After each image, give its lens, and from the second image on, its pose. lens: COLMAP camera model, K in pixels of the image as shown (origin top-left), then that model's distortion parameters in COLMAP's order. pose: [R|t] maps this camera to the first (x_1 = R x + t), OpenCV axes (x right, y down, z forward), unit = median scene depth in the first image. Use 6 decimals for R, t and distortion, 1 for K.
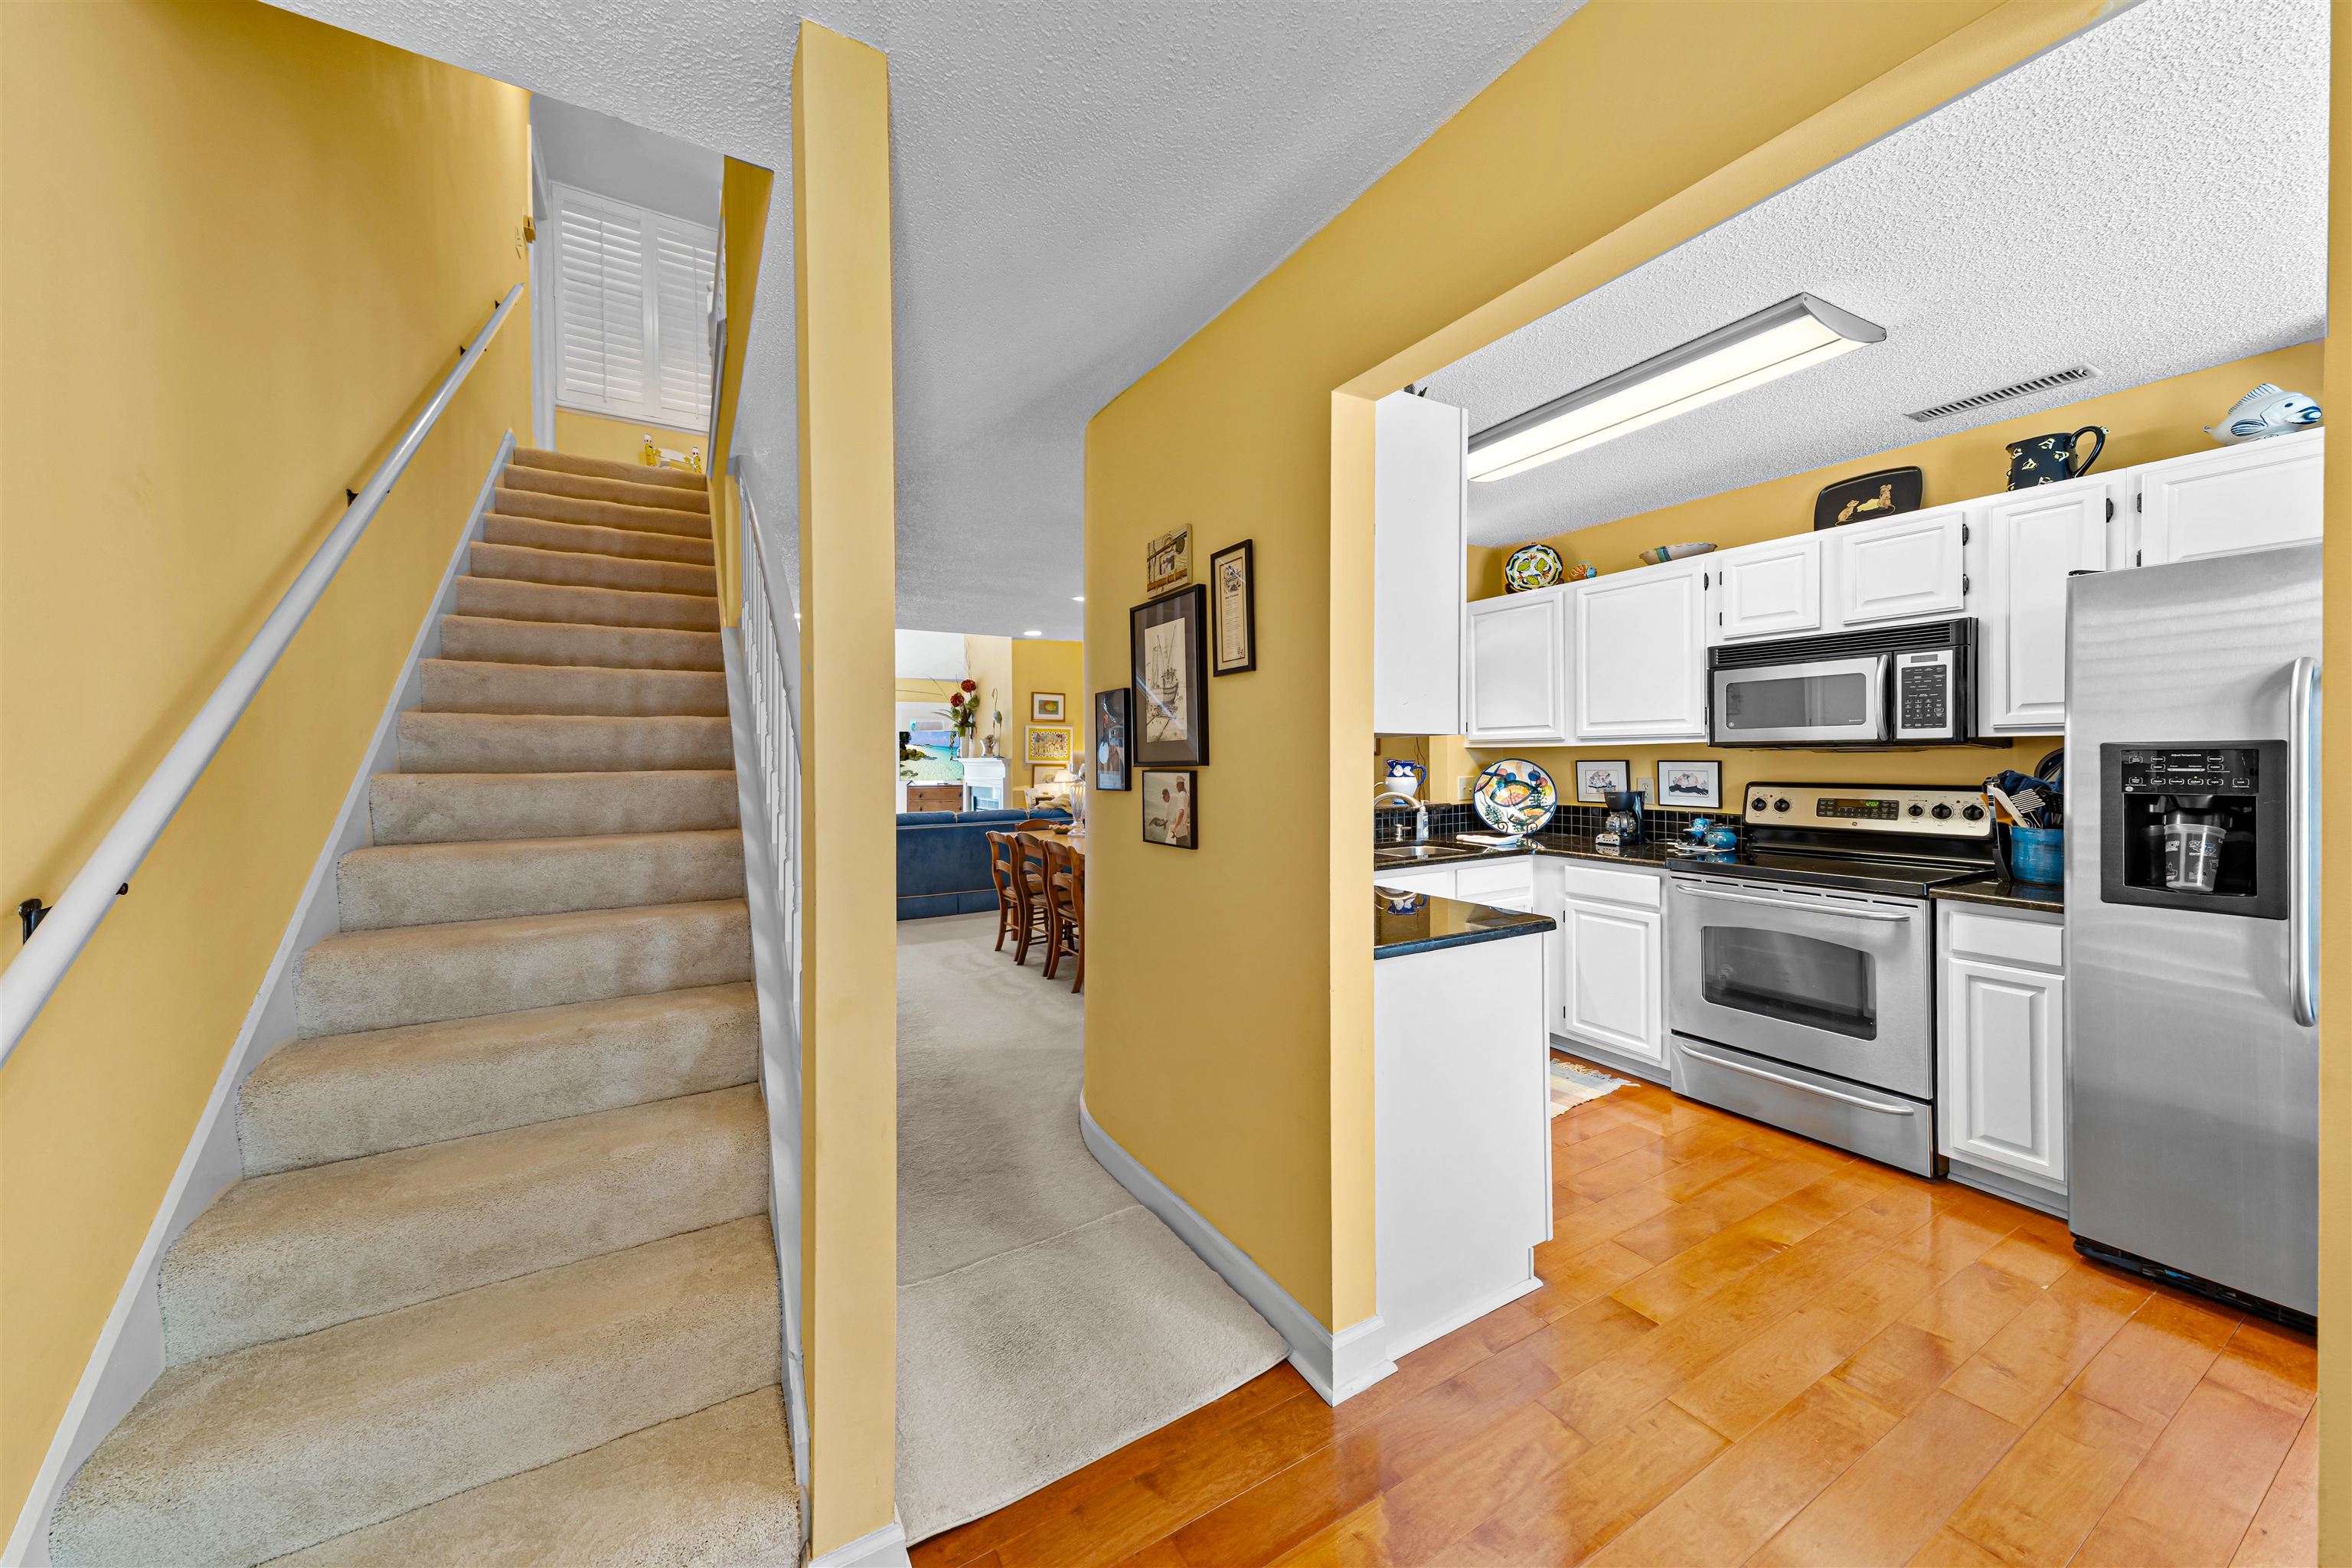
lens RADIAL K [[817.8, 0, 1150.8], [0, 817.8, 757.6], [0, 0, 1]] dist [-0.000029, -0.000174]
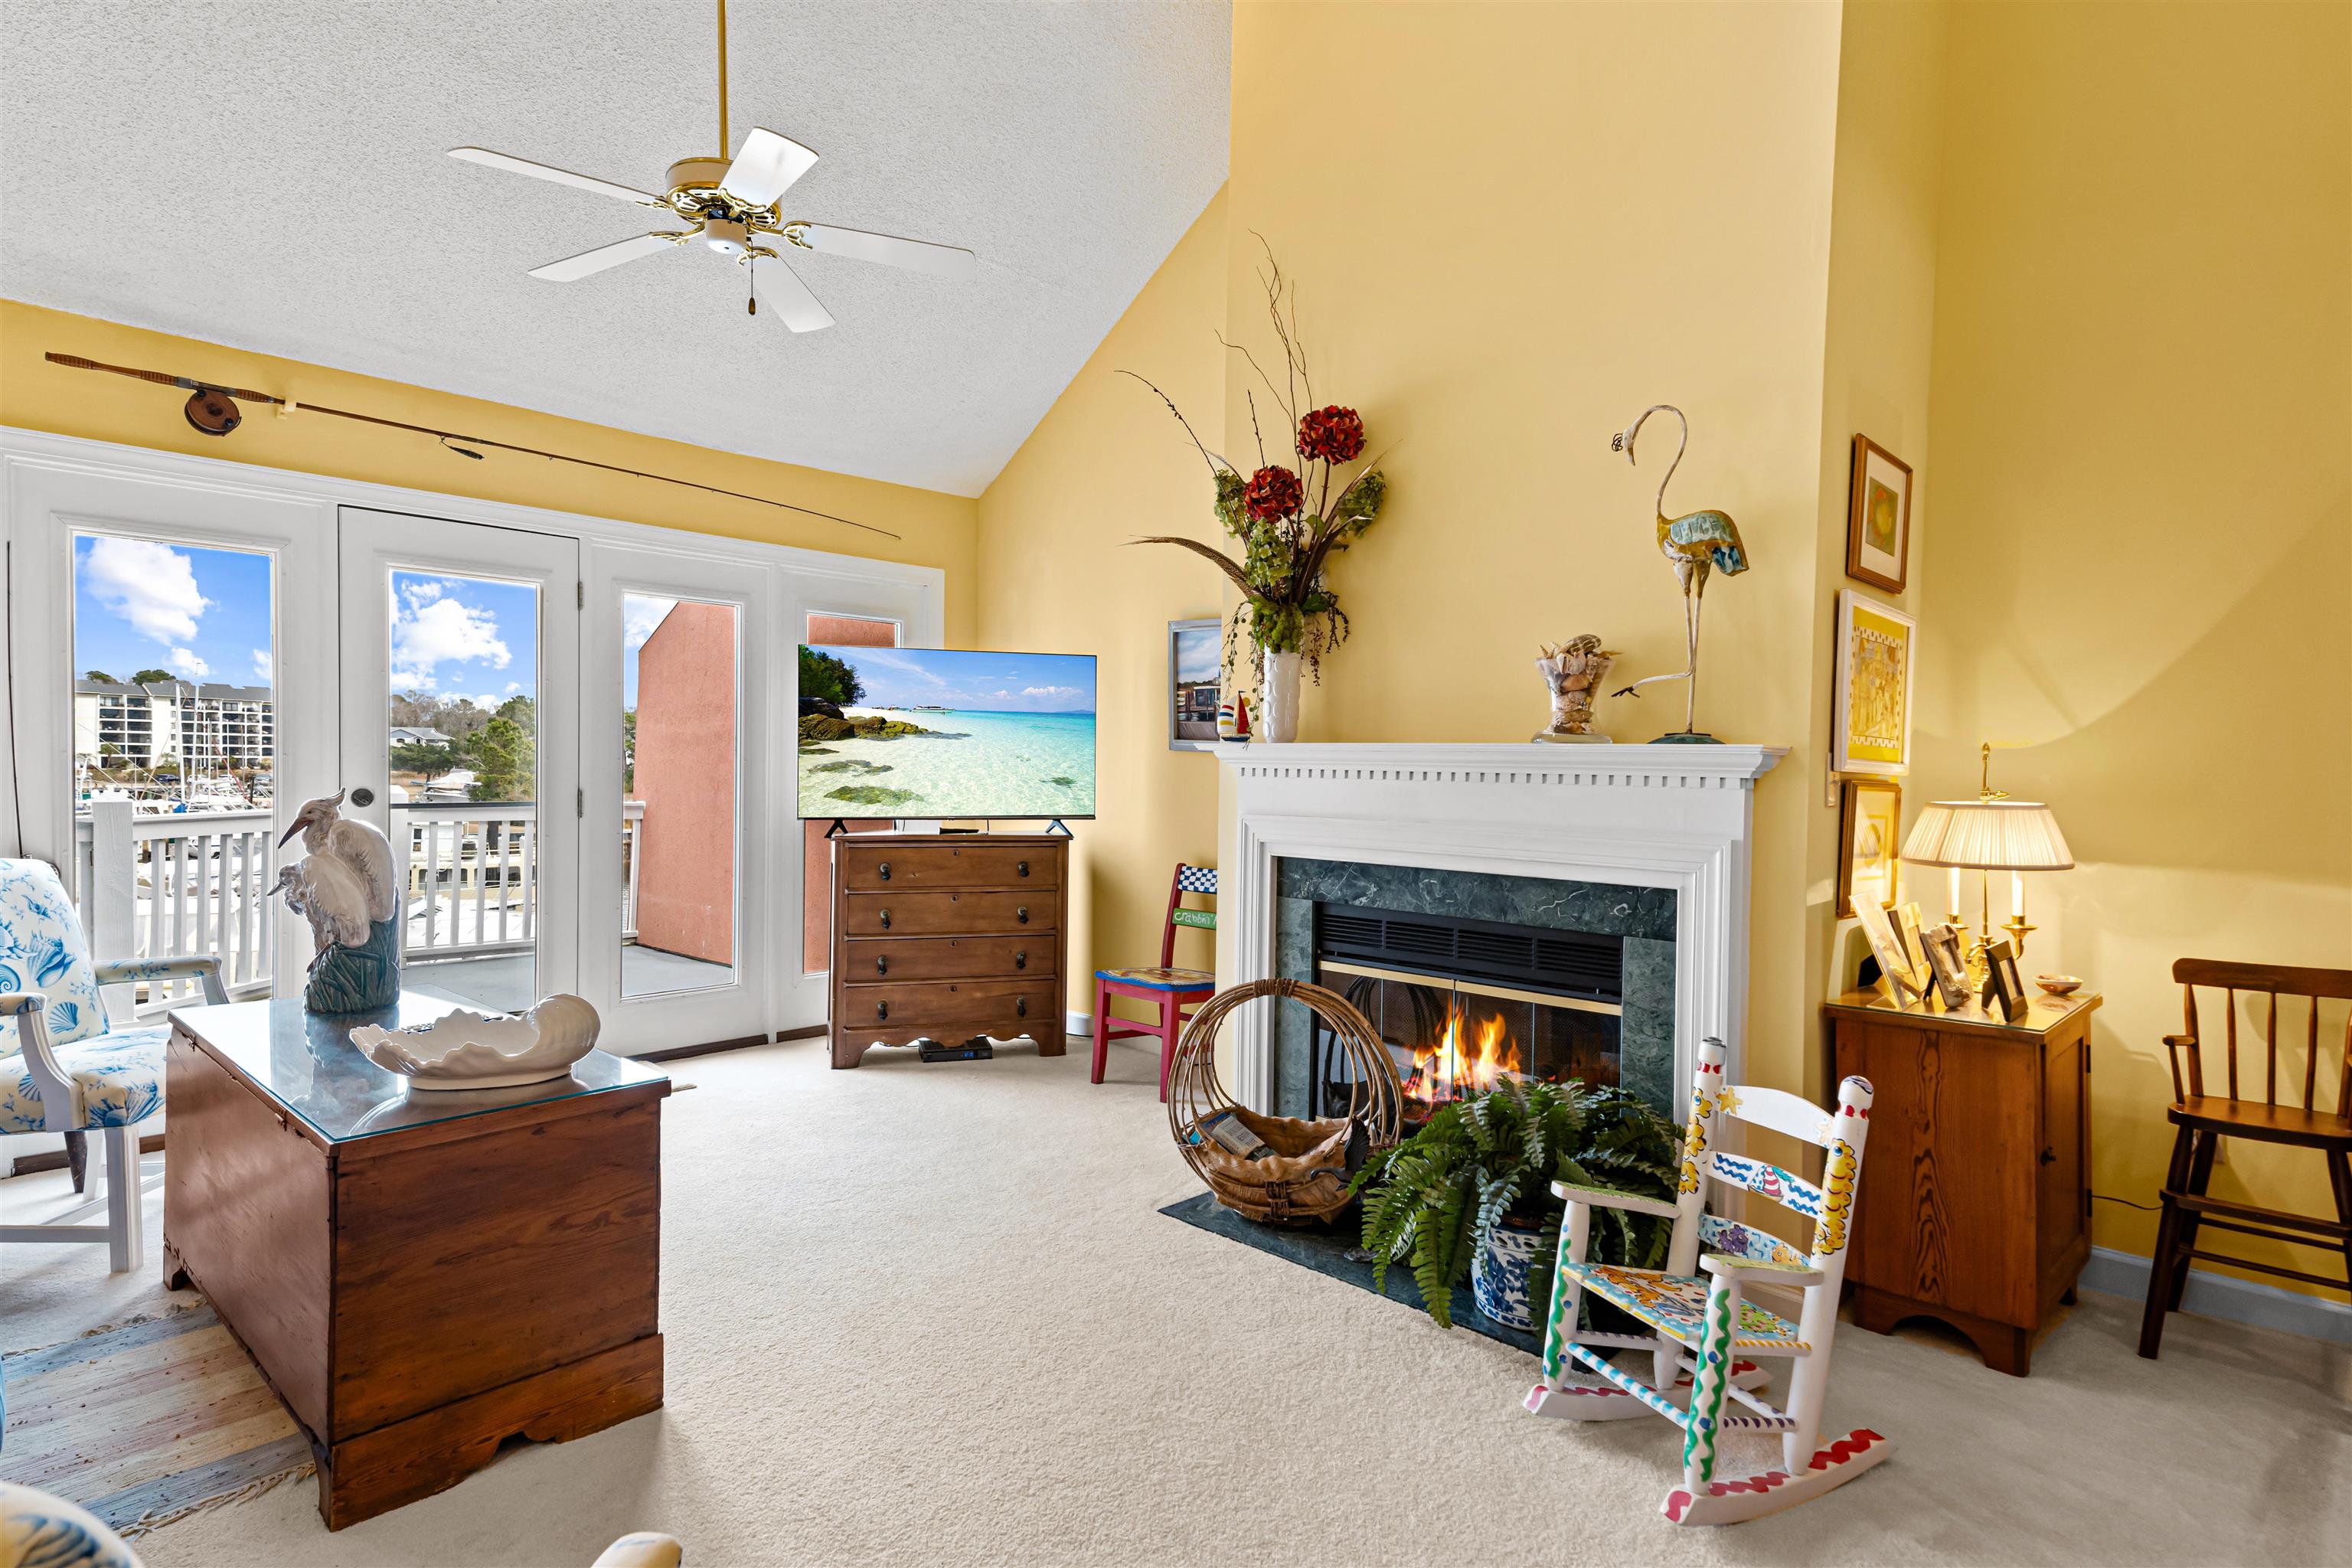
lens RADIAL K [[1260.0, 0, 1176.0], [0, 1260.0, 784.0], [0, 0, 1]] dist [0.026773, -0.000797]
pose [[0.959148, 0.013467, 0.282585, -1.249773], [-0.019442, 0.999643, 0.018348, 0.022210], [-0.282237, -0.023093, 0.959067, 2.254928]]
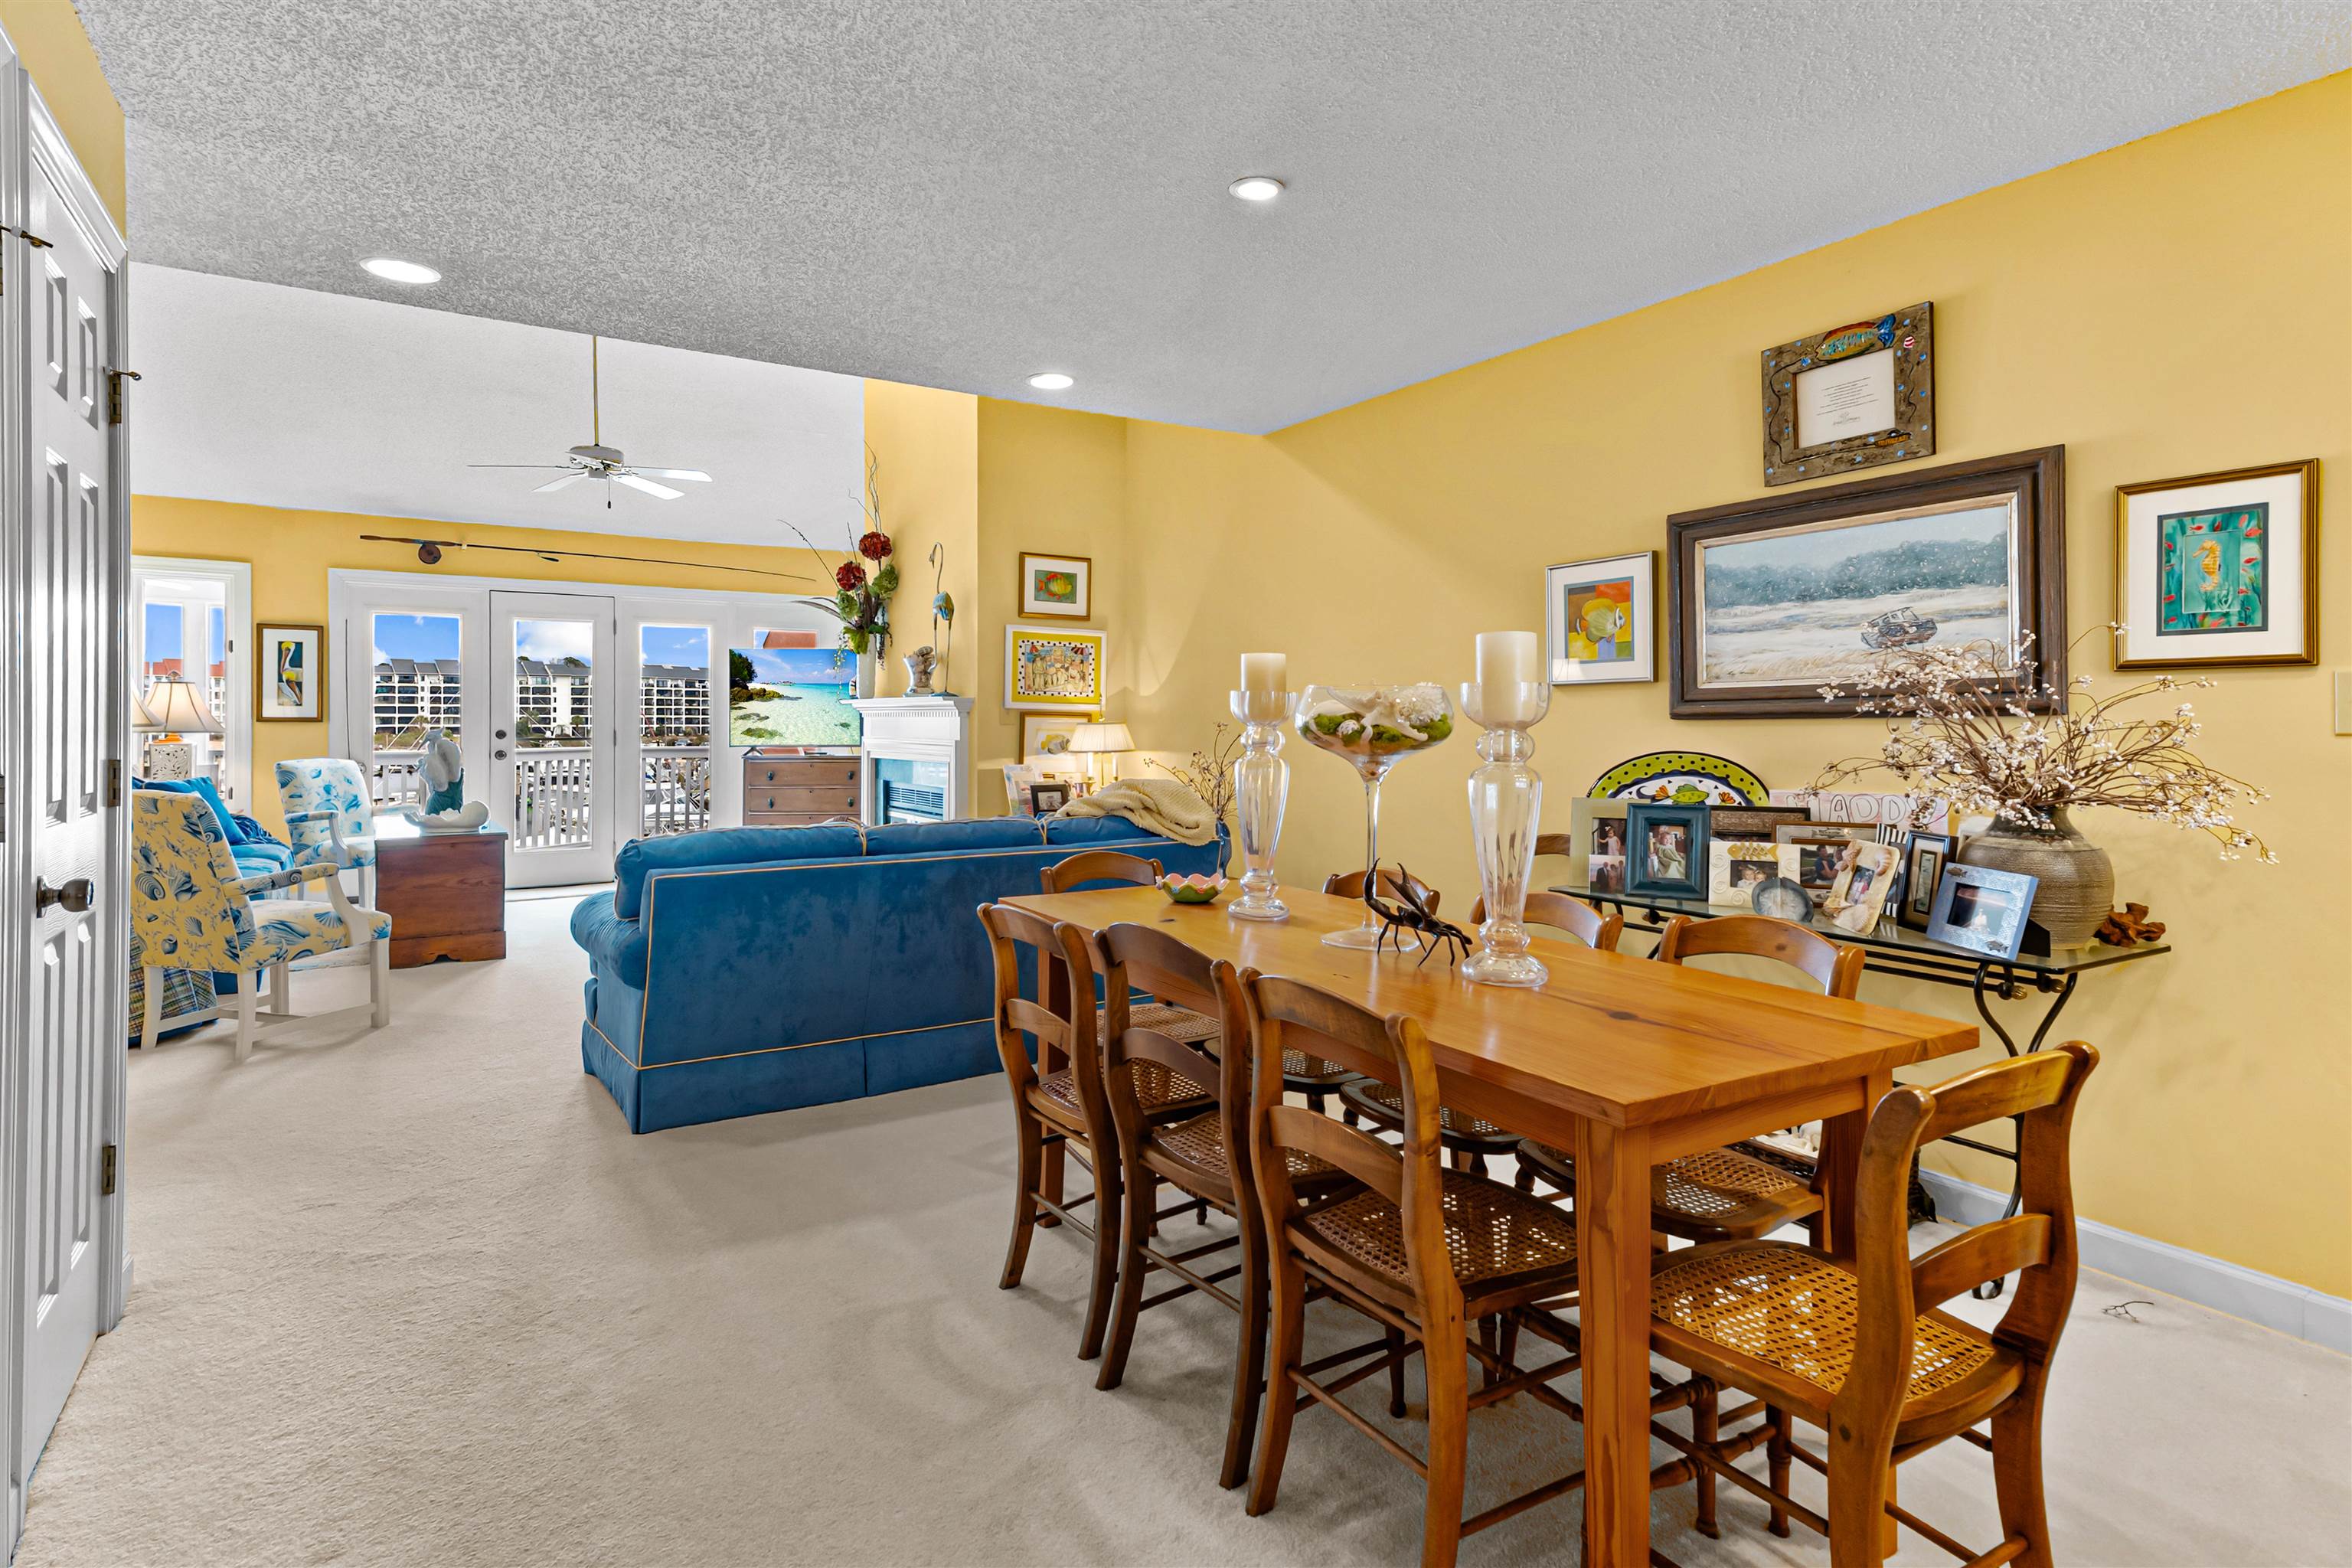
lens RADIAL K [[1236.3, 0, 1172.5], [0, 1236.3, 709.7], [0, 0, 1]] dist [0.023580, 0.000125]
pose [[0.999237, 0.006354, 0.038537, -0.268695], [-0.006143, 0.999965, -0.005611, 0.032621], [-0.038572, 0.005370, 0.999241, 0.960285]]
